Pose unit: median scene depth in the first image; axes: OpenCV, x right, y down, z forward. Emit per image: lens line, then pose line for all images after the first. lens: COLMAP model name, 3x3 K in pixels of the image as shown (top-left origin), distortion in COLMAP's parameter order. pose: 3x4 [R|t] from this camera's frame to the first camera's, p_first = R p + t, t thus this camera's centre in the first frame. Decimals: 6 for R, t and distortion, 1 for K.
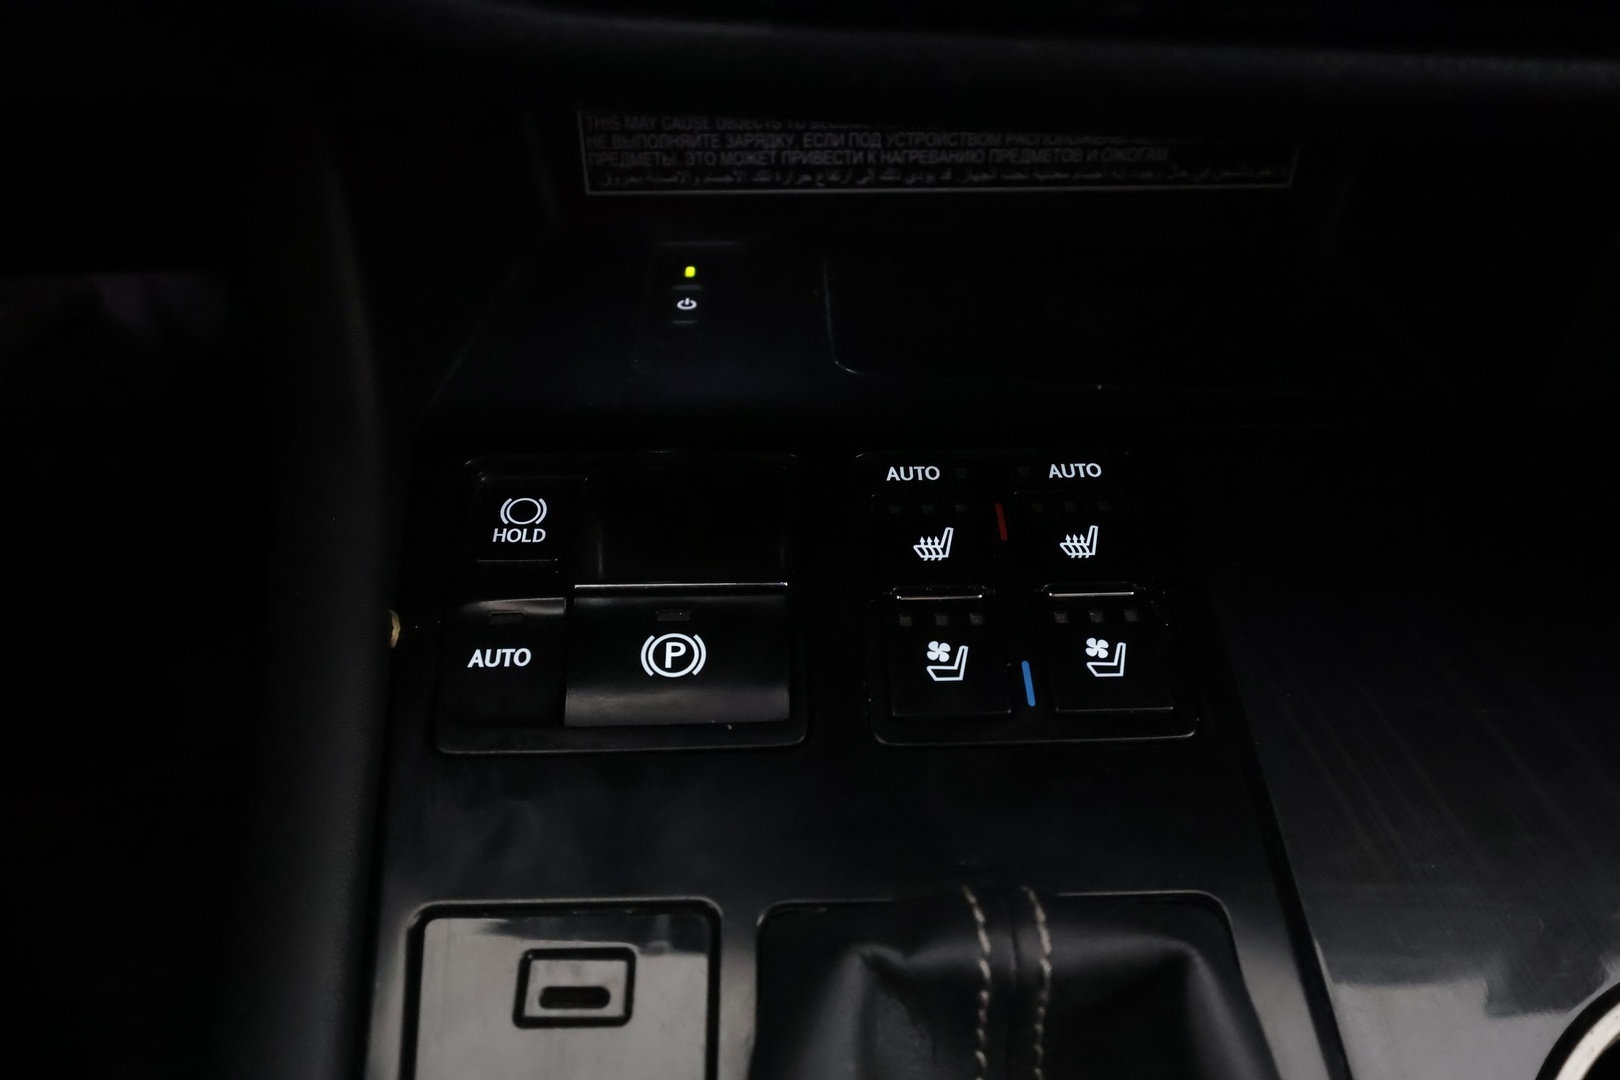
lens RADIAL K [[1156.4, 0, 810.0], [0, 1156.4, 540.0], [0, 0, 1]] dist [0.001664, 0.000206]
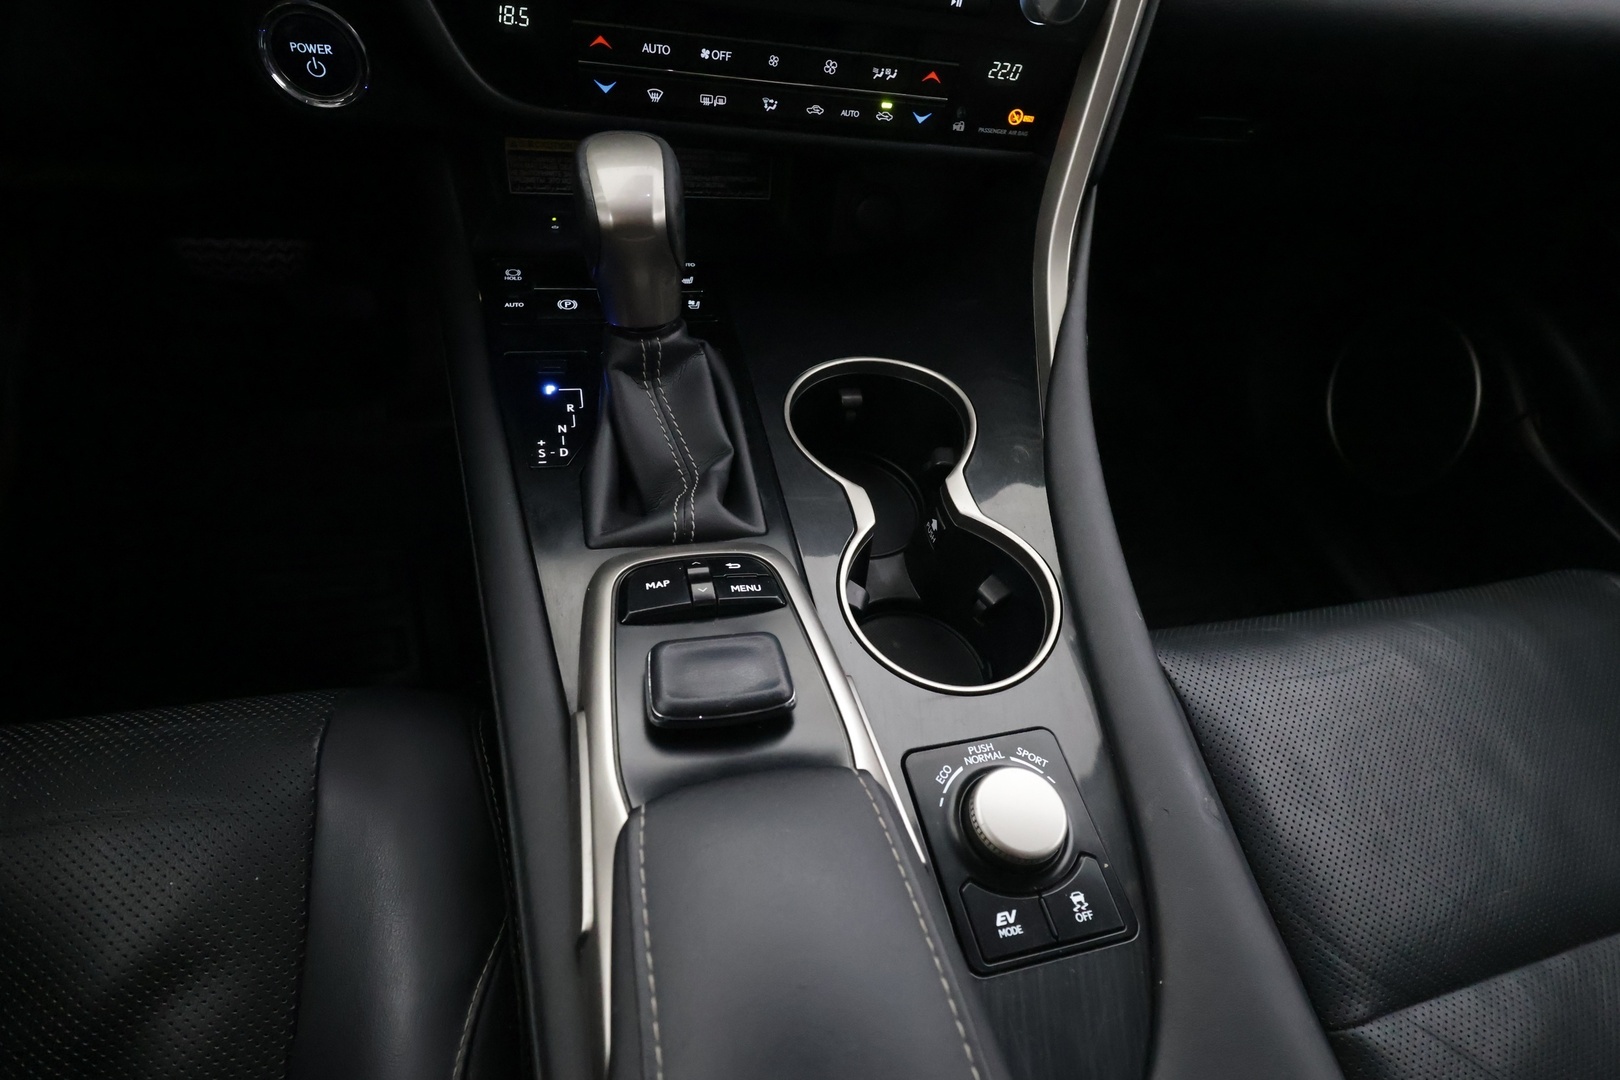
lens RADIAL K [[838.0, 0, 810.0], [0, 838.0, 540.0], [0, 0, 1]] dist [0.000170, 0.000705]
pose [[0.967834, -0.067729, 0.242302, -0.049898], [0.072909, 0.997261, -0.012468, 0.612262], [-0.240794, 0.029733, 0.970121, -1.086499]]
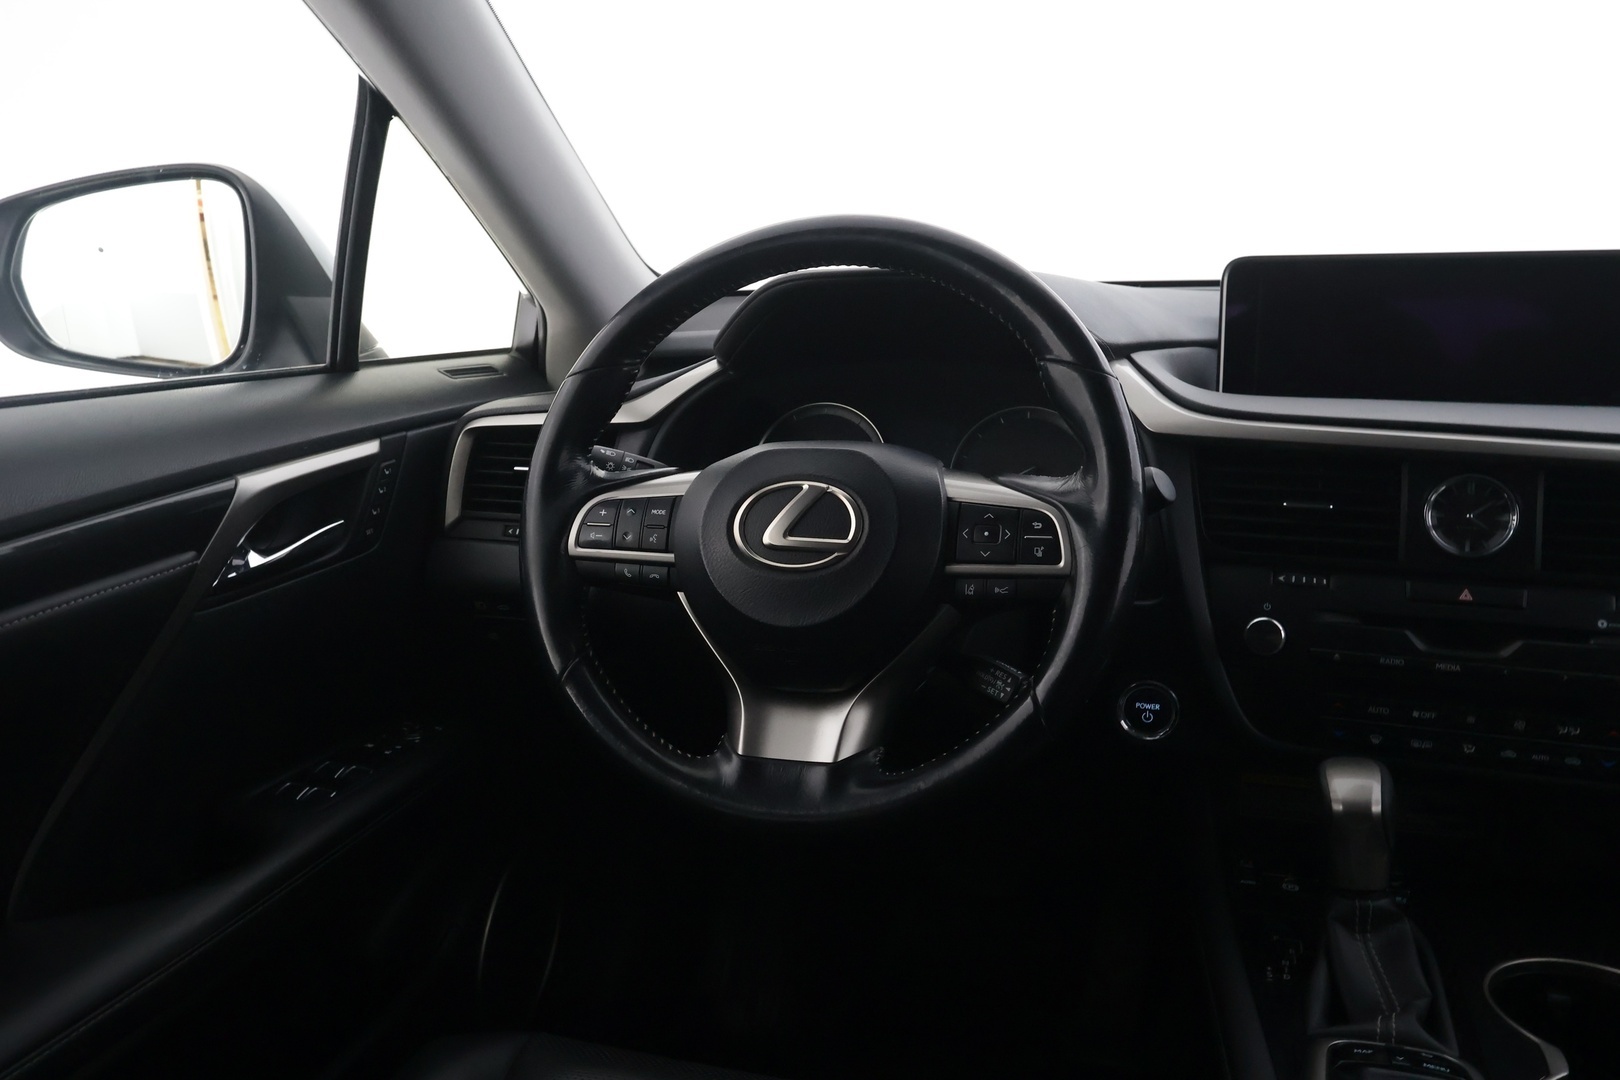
lens RADIAL K [[1266.9, 0, 810.0], [0, 1266.9, 540.0], [0, 0, 1]] dist [0.001820, 0.003877]
pose [[0.946816, 0.043013, -0.318889, -0.251463], [-0.233841, 0.772746, -0.590070, 1.596672], [0.221039, 0.633257, 0.741706, -2.569858]]
